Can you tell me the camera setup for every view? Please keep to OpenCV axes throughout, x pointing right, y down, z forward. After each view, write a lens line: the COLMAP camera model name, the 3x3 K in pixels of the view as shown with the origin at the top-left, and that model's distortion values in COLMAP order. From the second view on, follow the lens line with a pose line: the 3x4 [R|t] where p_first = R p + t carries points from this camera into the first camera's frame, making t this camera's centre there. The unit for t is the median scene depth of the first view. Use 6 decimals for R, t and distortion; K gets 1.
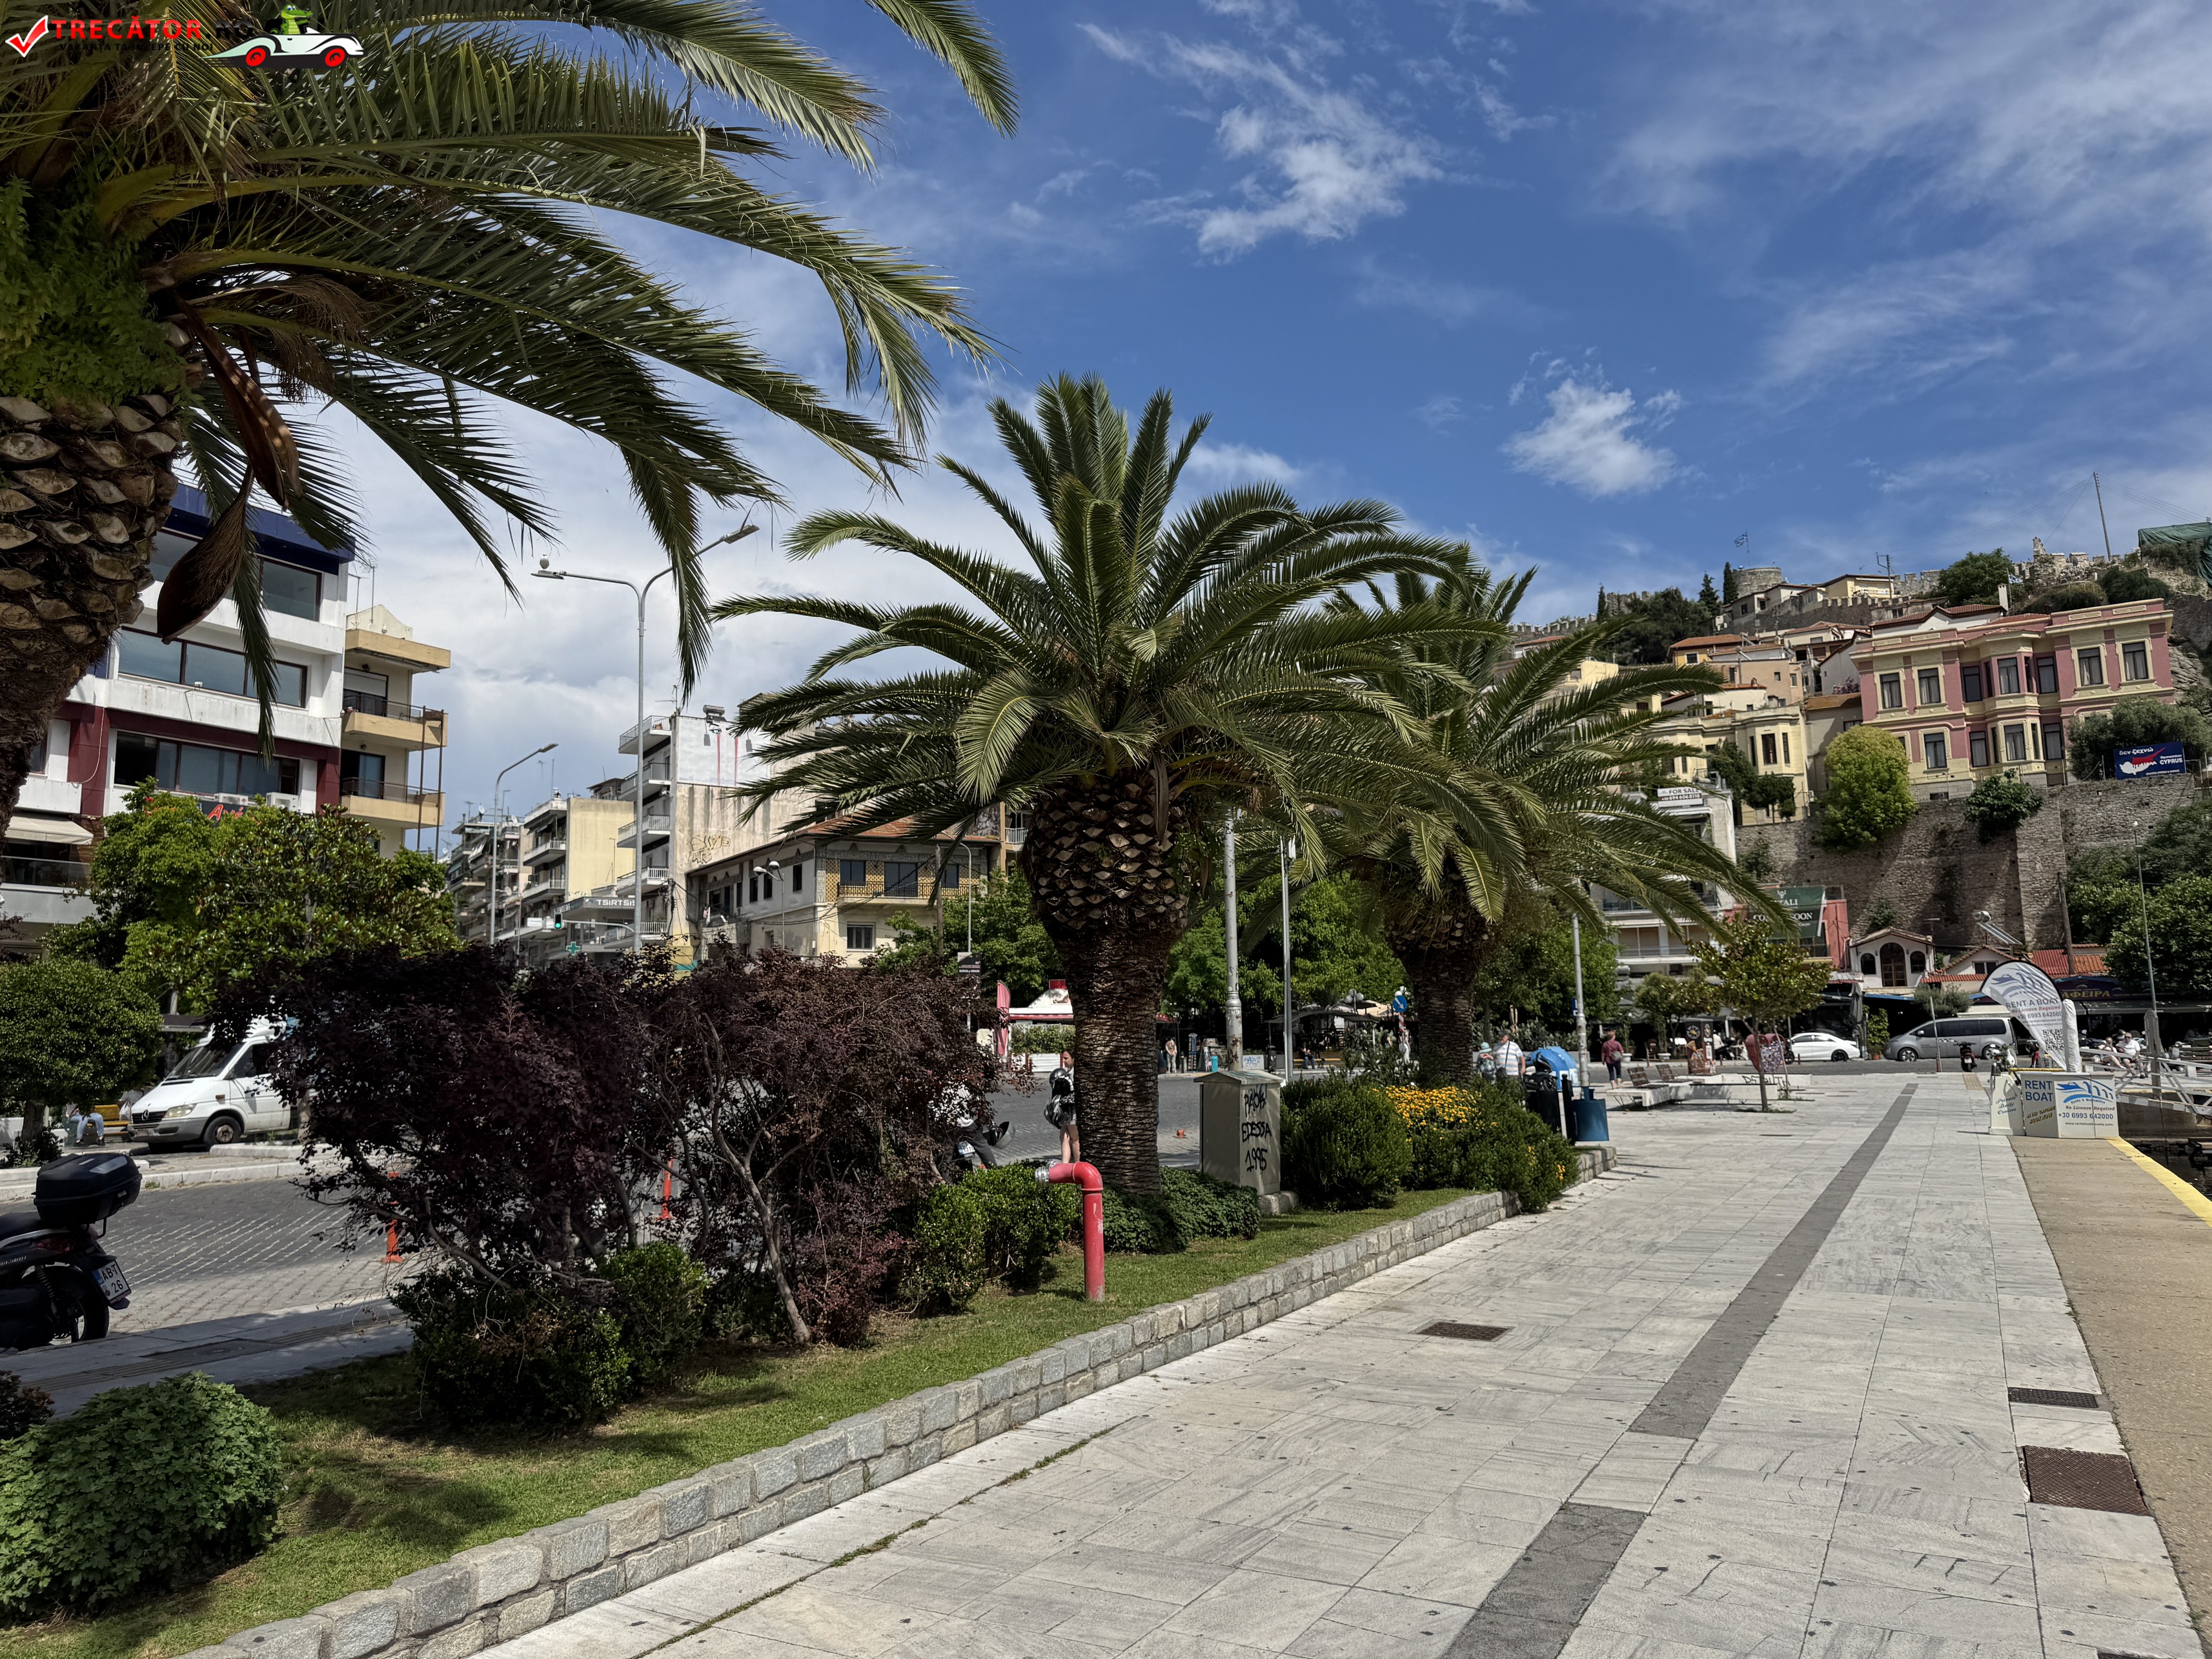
lens RADIAL K [[1507.5, 0, 1090.5], [0, 1507.5, 822.7], [0, 0, 1]] dist [-0.002033, -0.018917]
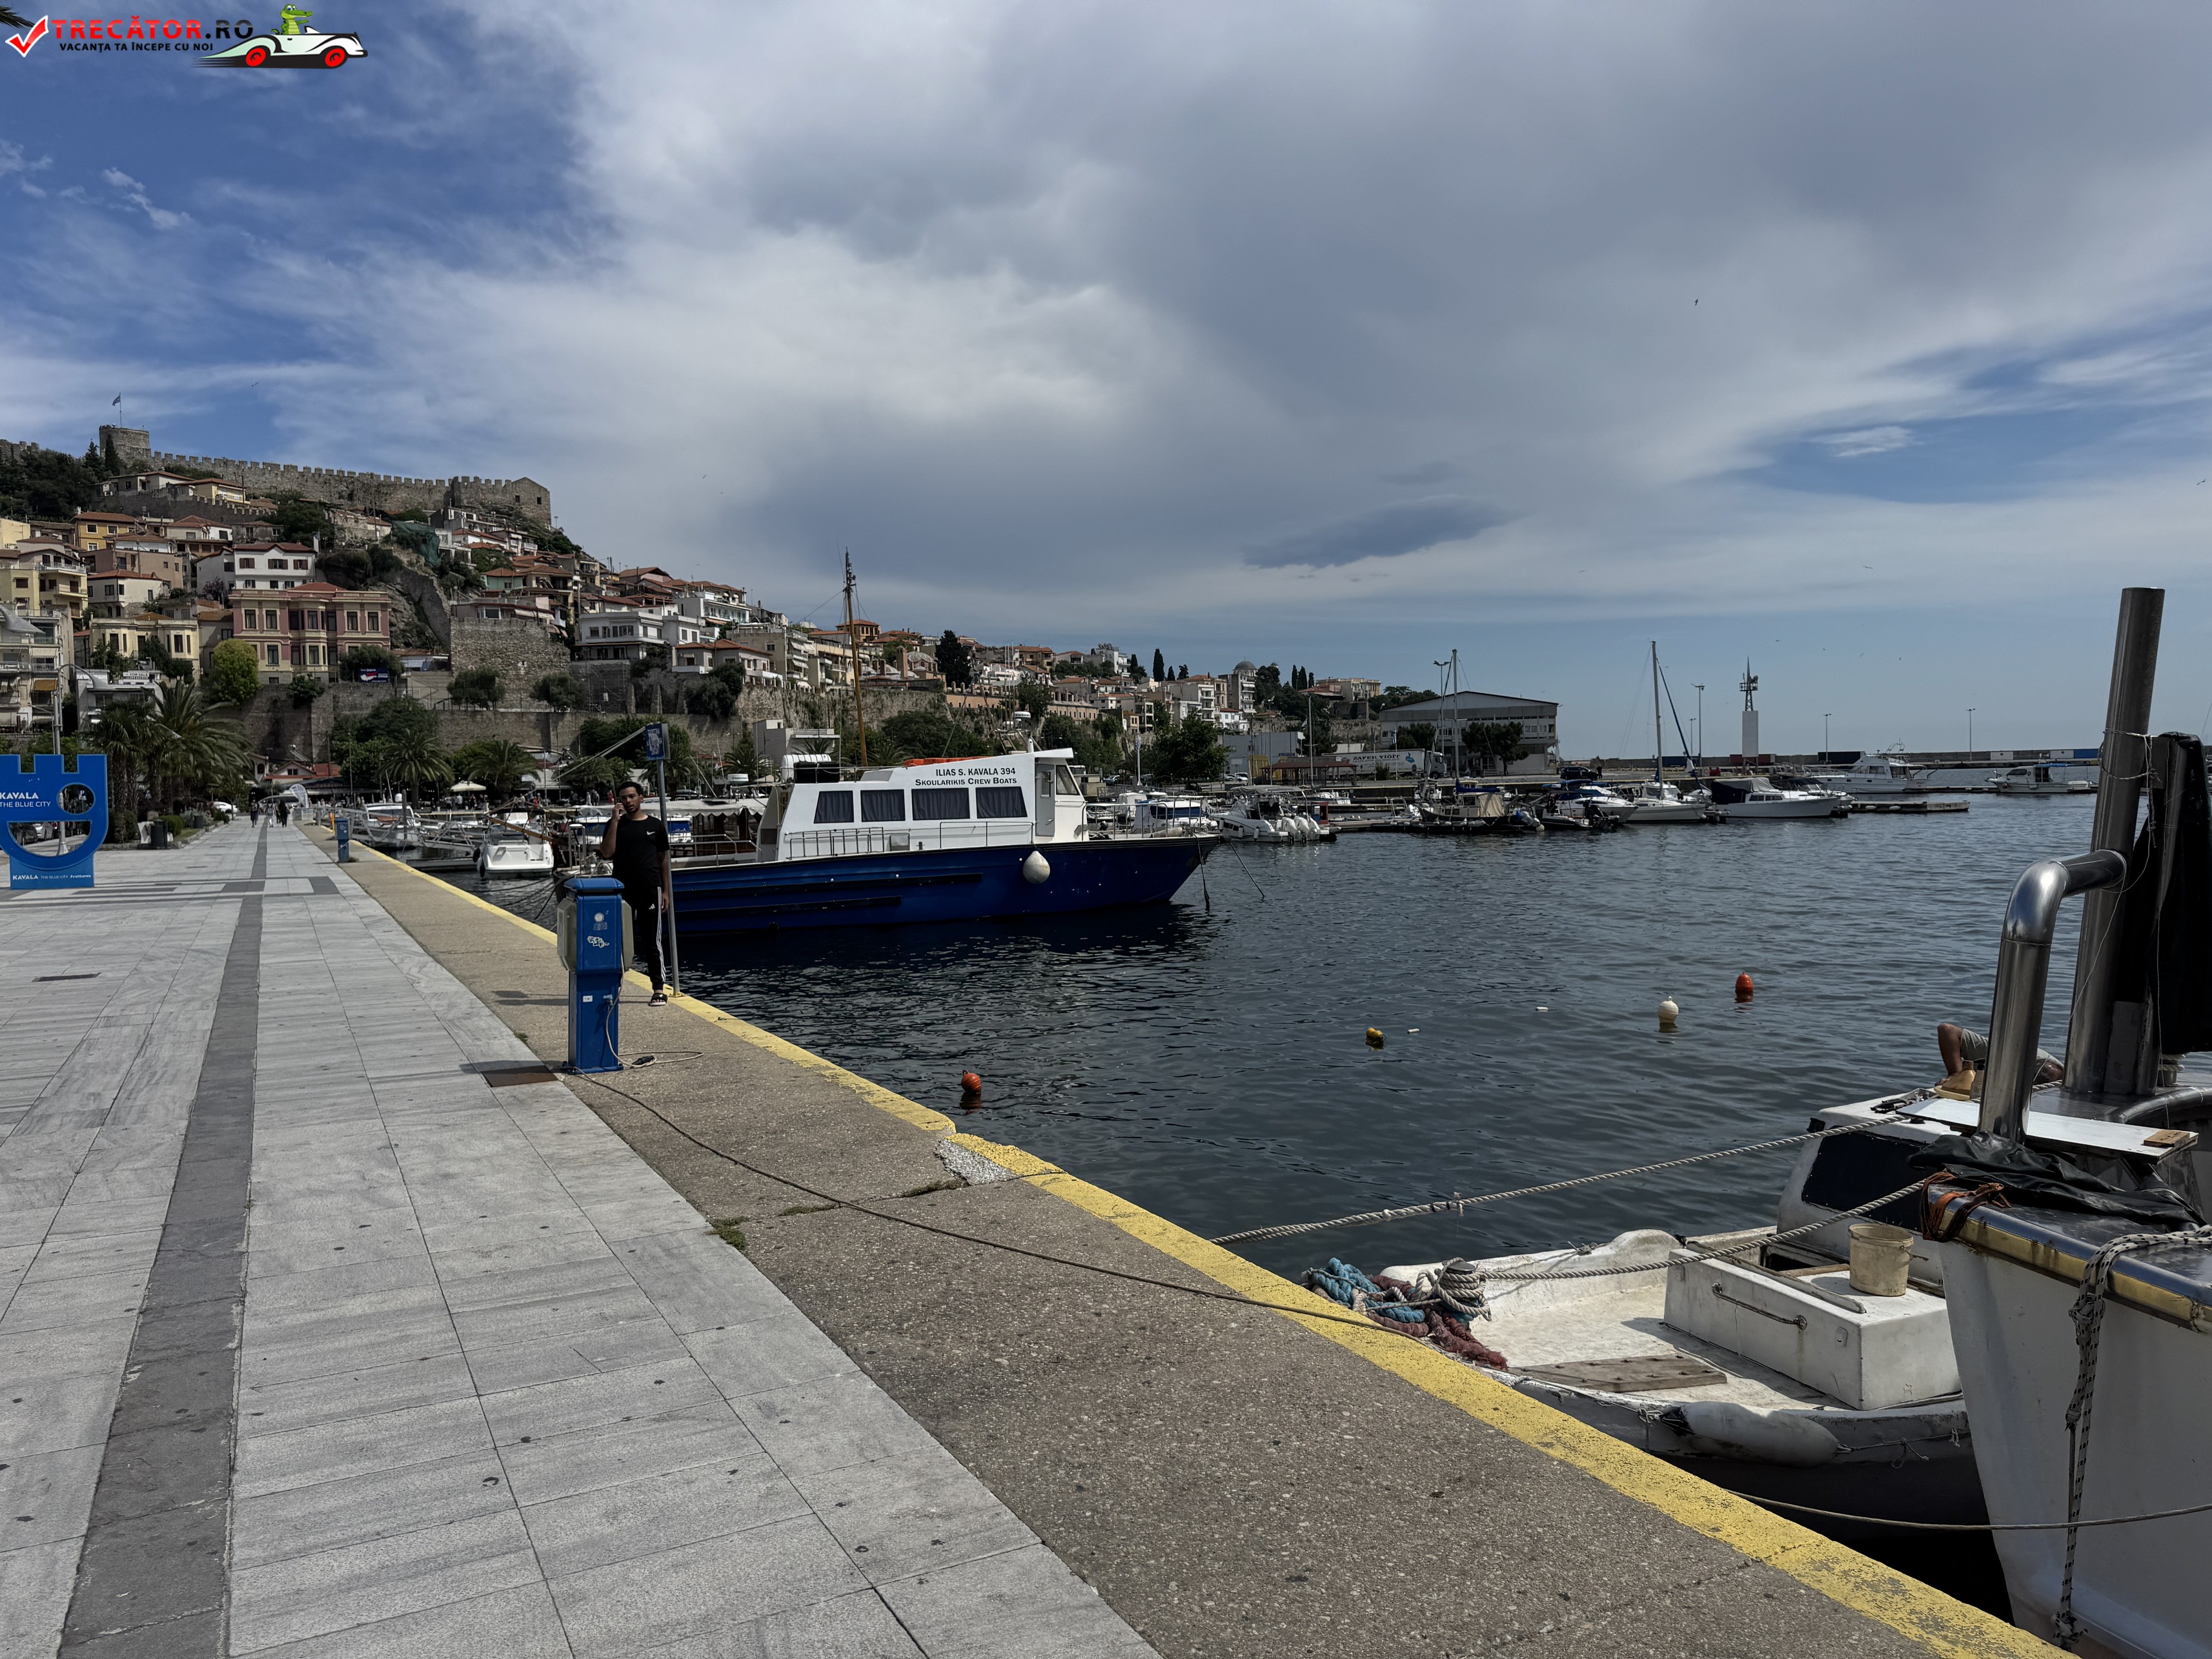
lens RADIAL K [[1545.1, 0, 1092.0], [0, 1545.1, 842.0], [0, 0, 1]] dist [0.003700, -0.002242]
pose [[0.533008, -0.032430, 0.845488, -0.544700], [-0.102107, 0.989497, 0.102323, -0.120471], [-0.839926, -0.140869, 0.524099, -0.923966]]
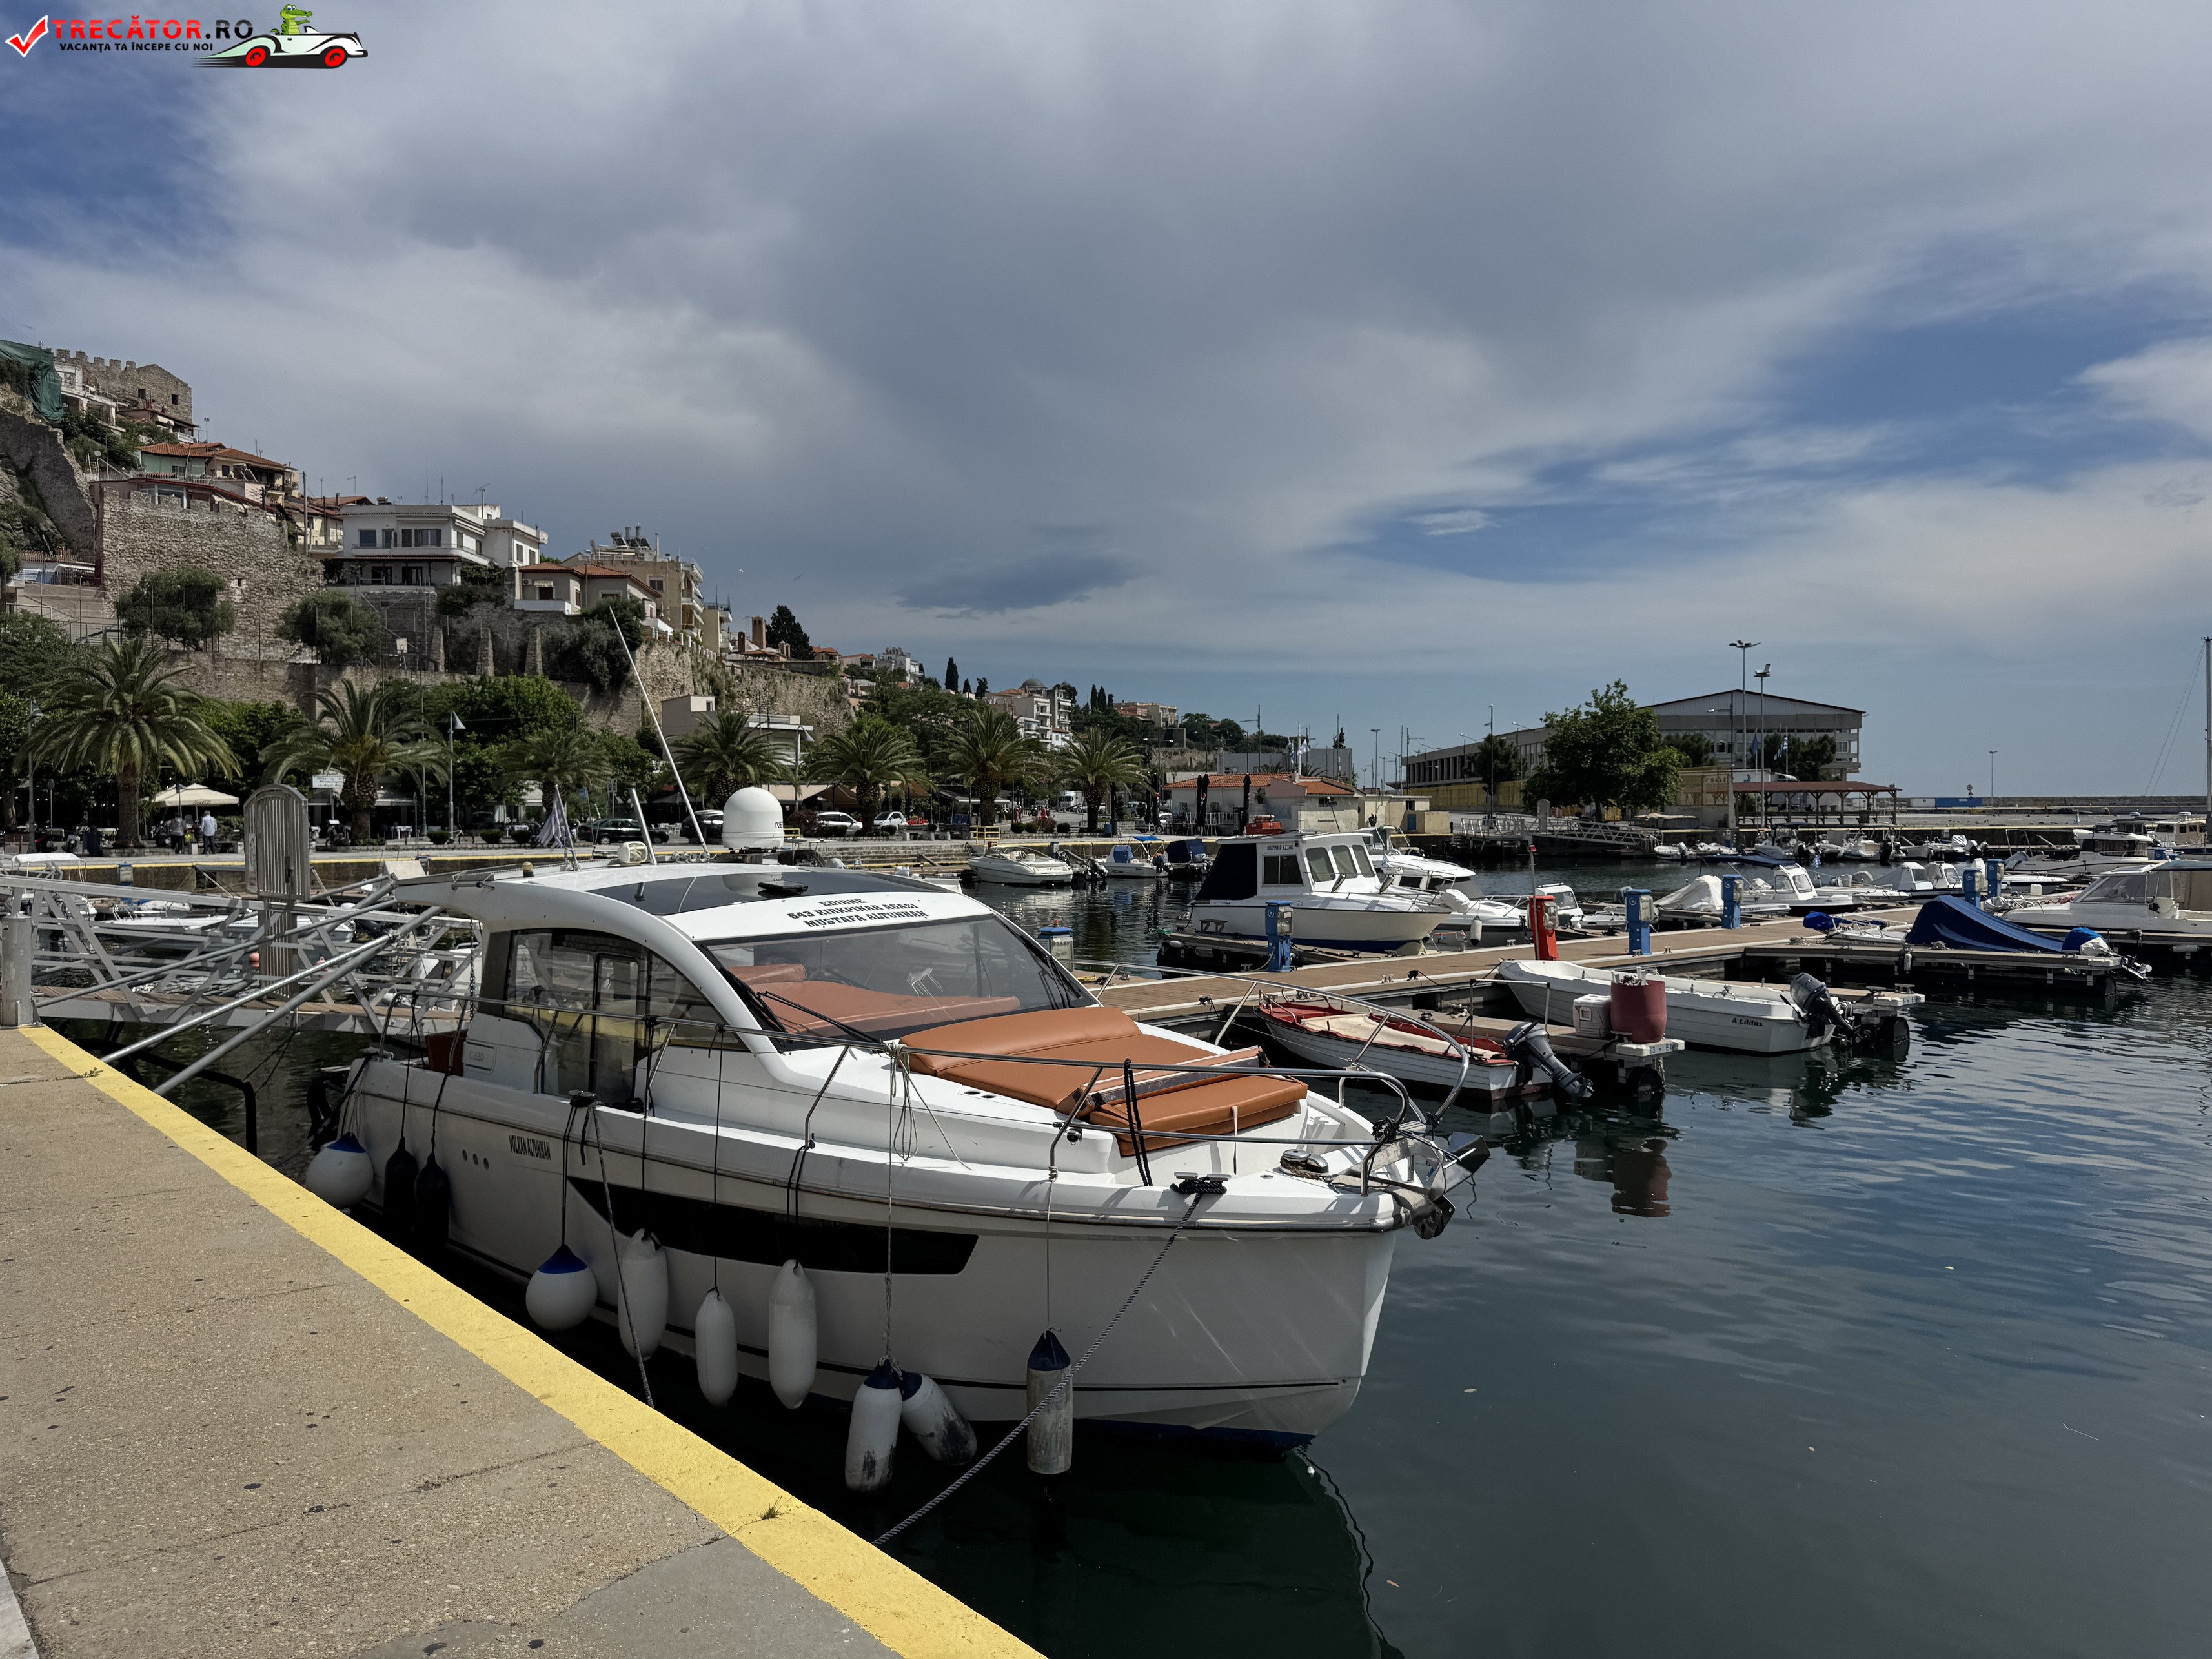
lens RADIAL K [[1543.1, 0, 1171.3], [0, 1543.1, 837.7], [0, 0, 1]] dist [-0.093490, 0.042072]
pose [[0.260756, -0.005103, 0.965391, -0.060728], [-0.131925, 0.990417, 0.040869, -0.009030], [-0.956348, -0.138016, 0.257584, -0.095338]]
